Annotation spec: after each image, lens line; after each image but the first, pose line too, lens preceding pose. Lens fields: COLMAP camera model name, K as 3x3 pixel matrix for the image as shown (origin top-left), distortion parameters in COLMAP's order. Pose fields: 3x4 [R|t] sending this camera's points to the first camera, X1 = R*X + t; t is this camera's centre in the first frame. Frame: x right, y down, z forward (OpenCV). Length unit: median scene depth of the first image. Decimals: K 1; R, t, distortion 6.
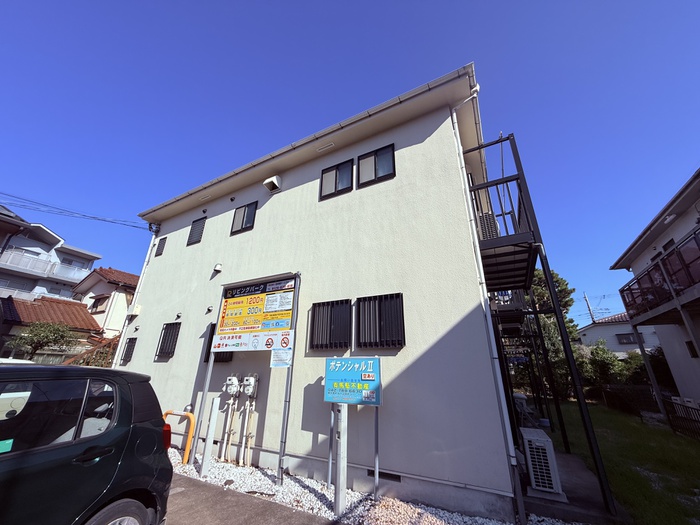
lens RADIAL K [[274.6, 0, 350.0], [0, 274.6, 262.5], [0, 0, 1]] dist [0.000051, -0.000003]
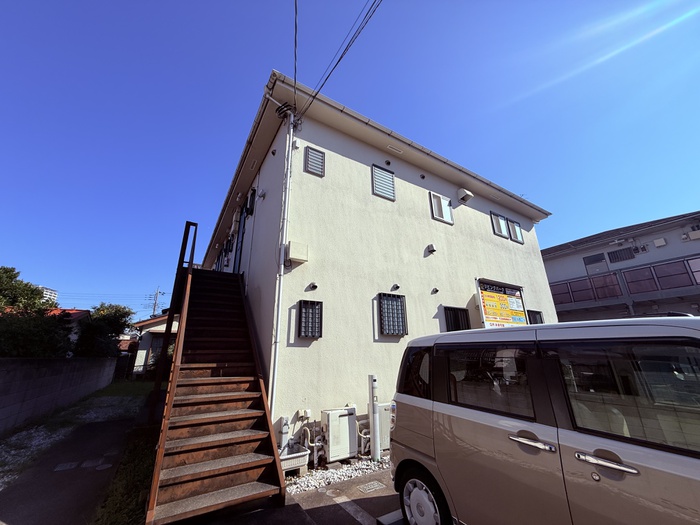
lens RADIAL K [[286.9, 0, 350.0], [0, 286.9, 262.5], [0, 0, 1]] dist [0.000408, 0.000009]
pose [[0.484684, 0.271429, 0.831509, -1.766021], [-0.293098, 0.946073, -0.137981, 0.354420], [-0.824121, -0.176837, 0.538102, 0.843493]]
